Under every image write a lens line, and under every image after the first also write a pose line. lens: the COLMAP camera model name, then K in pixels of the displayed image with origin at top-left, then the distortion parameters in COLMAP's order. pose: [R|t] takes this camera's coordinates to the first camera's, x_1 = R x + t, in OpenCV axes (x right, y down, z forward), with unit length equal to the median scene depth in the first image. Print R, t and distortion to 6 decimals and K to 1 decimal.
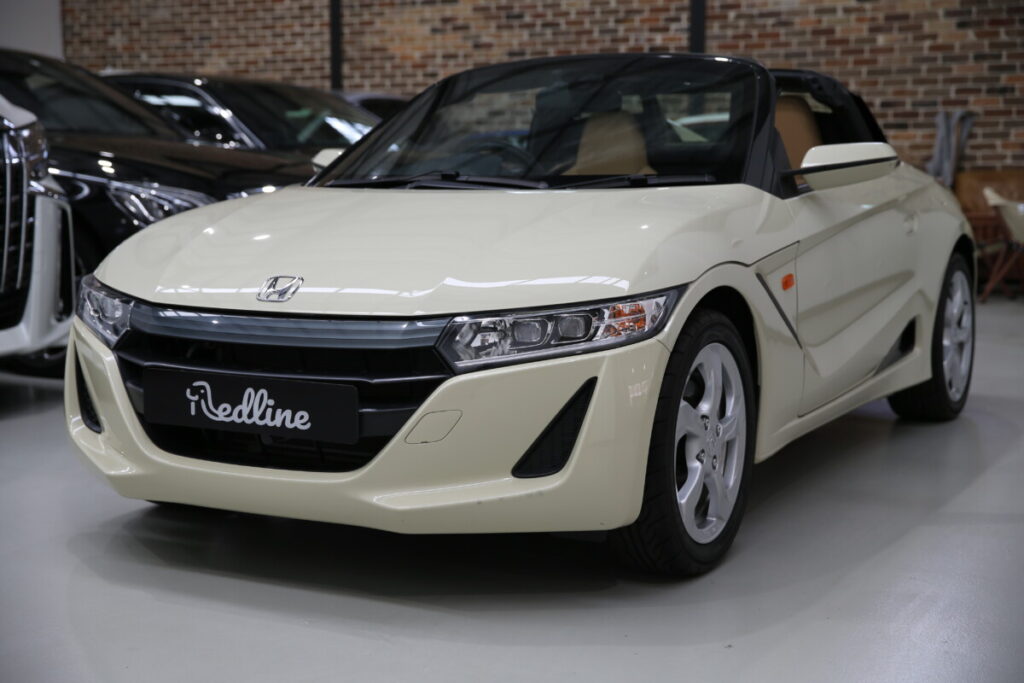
lens RADIAL K [[1836.0, 0, 511.9], [0, 1836.0, 341.8], [0, 0, 1]] dist [0.075088, 0.000000]
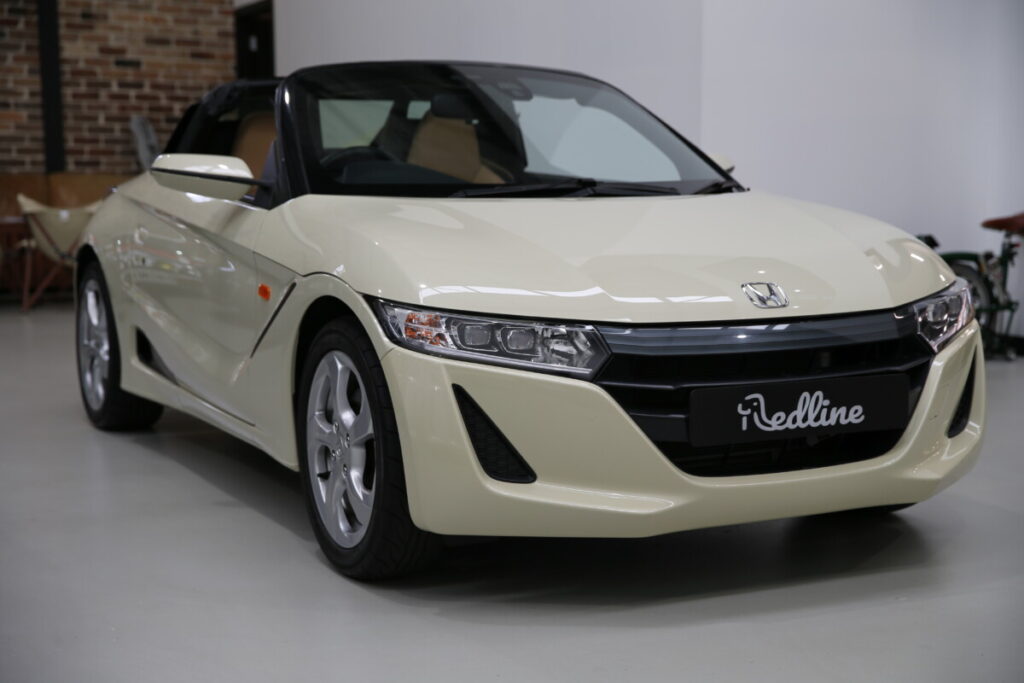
lens RADIAL K [[1744.9, 0, 511.9], [0, 1744.9, 342.0], [0, 0, 1]] dist [-0.145969, 0.000000]
pose [[0.526684, -0.090028, 0.845280, -1.029770], [0.098524, 0.994140, 0.044494, -0.060607], [-0.844332, 0.059846, 0.532467, 0.622379]]
